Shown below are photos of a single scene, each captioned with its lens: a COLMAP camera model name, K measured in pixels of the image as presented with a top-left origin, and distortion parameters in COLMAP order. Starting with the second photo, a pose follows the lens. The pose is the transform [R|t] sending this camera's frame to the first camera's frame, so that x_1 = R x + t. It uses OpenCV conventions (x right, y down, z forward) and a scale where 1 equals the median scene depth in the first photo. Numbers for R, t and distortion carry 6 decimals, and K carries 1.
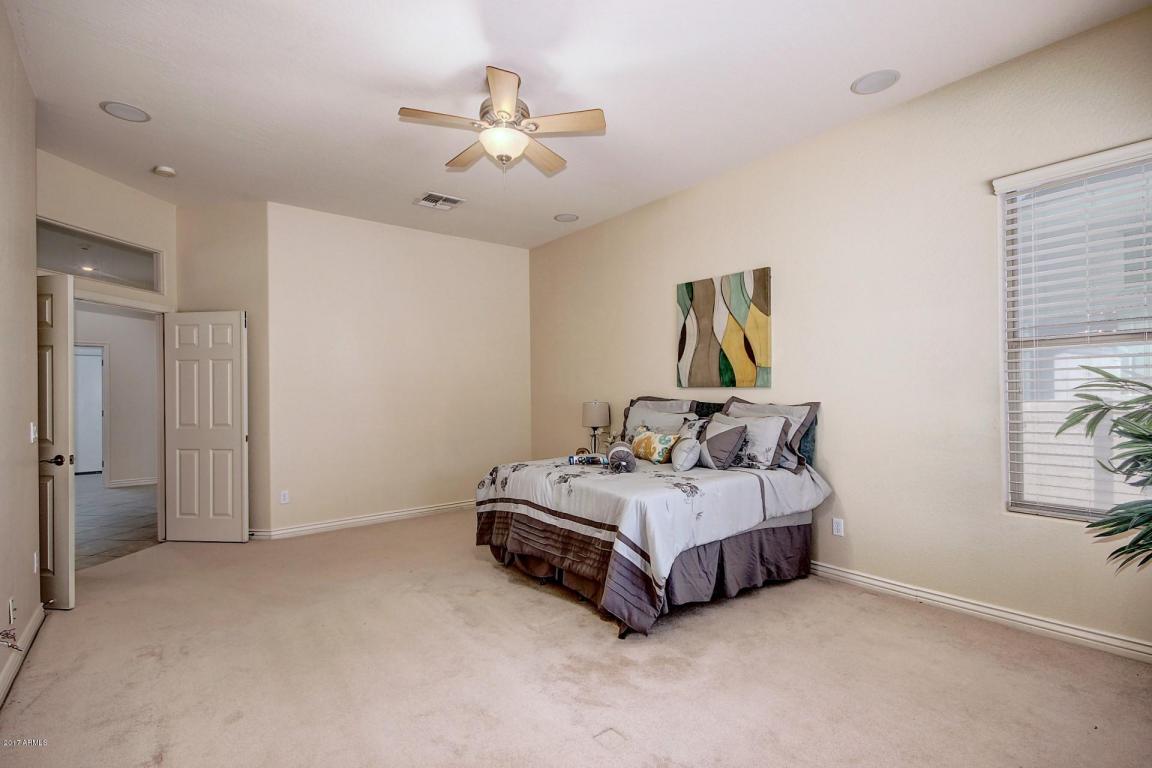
lens RADIAL K [[535.1, 0, 581.0], [0, 535.1, 386.3], [0, 0, 1]] dist [-0.000765, -0.002682]
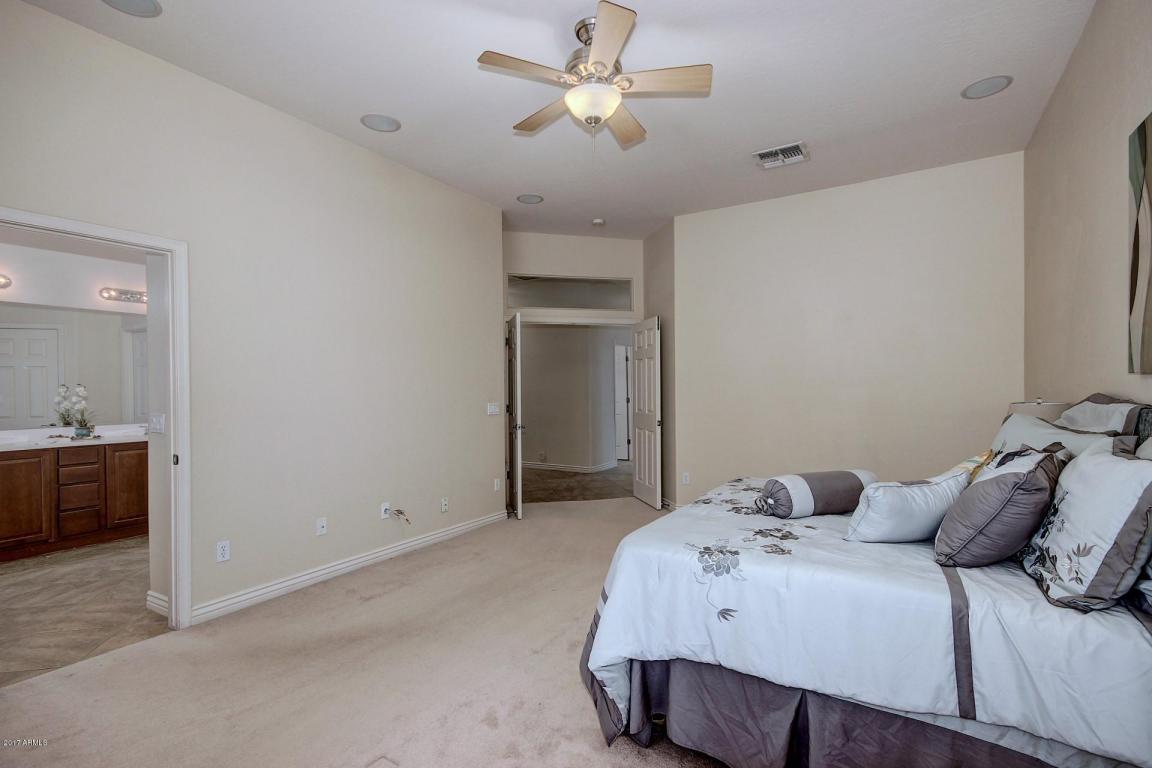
lens RADIAL K [[535.1, 0, 577.8], [0, 535.1, 390.7], [0, 0, 1]] dist [-0.000765, -0.002682]
pose [[0.338937, 0.010713, -0.940748, 0.491825], [0.017414, 0.999692, 0.017658, -0.000238], [0.940648, -0.022367, 0.338646, 0.485011]]
